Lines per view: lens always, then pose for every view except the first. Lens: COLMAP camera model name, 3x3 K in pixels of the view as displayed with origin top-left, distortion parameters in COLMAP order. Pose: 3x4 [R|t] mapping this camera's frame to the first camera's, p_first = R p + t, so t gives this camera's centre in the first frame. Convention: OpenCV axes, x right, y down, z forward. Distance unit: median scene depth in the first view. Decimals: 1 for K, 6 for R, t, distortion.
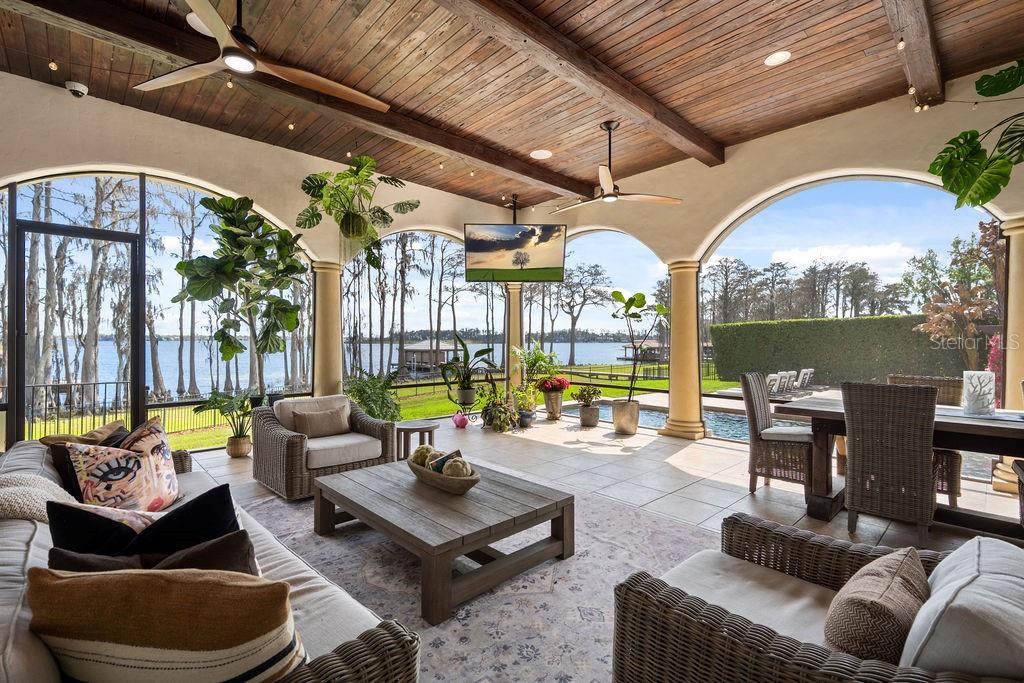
lens RADIAL K [[455.4, 0, 510.3], [0, 455.4, 340.9], [0, 0, 1]] dist [-0.000601, -0.000180]
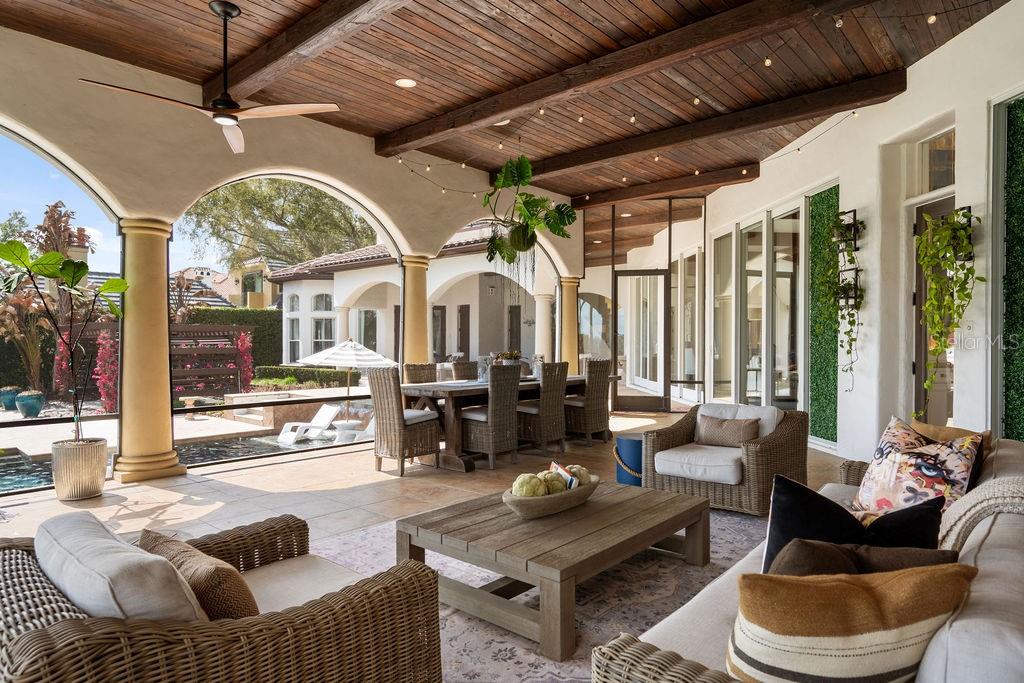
lens RADIAL K [[606.6, 0, 514.0], [0, 606.6, 345.8], [0, 0, 1]] dist [0.000017, 0.001033]
pose [[-0.095515, -0.009422, 0.995383, -0.520482], [-0.000478, 0.999956, 0.009419, 0.004209], [-0.995428, 0.000424, -0.095515, 0.498019]]
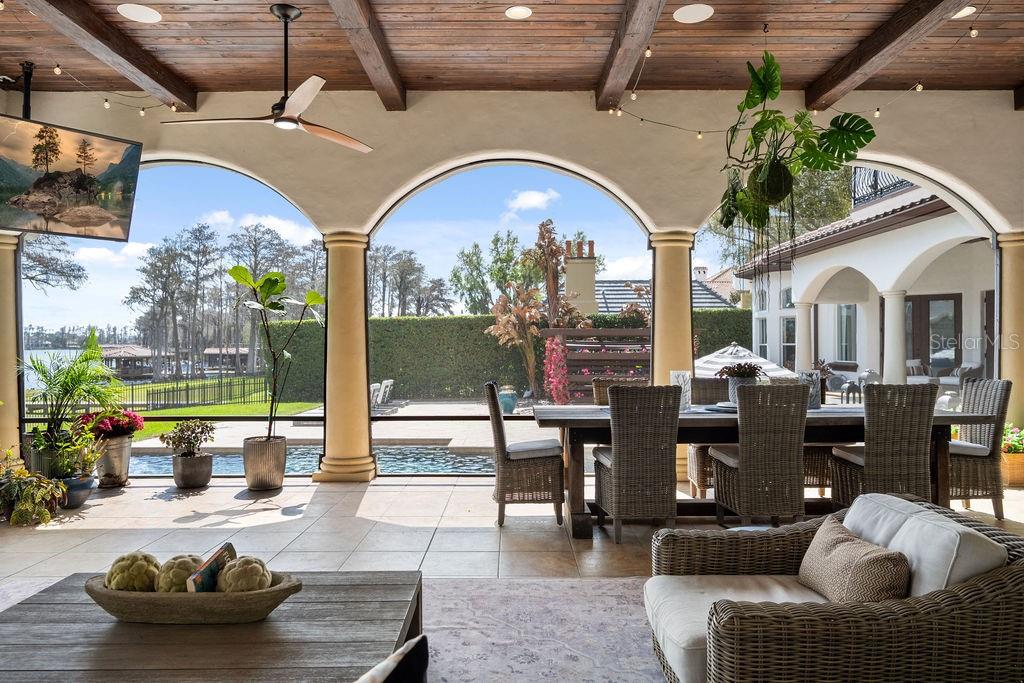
lens RADIAL K [[684.6, 0, 512.0], [0, 684.6, 337.2], [0, 0, 1]] dist [0.006541, -0.000360]
pose [[0.680554, 0.004421, 0.732684, -0.204199], [0.004741, 0.999934, -0.010438, 0.000668], [-0.732682, 0.010577, 0.680489, 0.079510]]
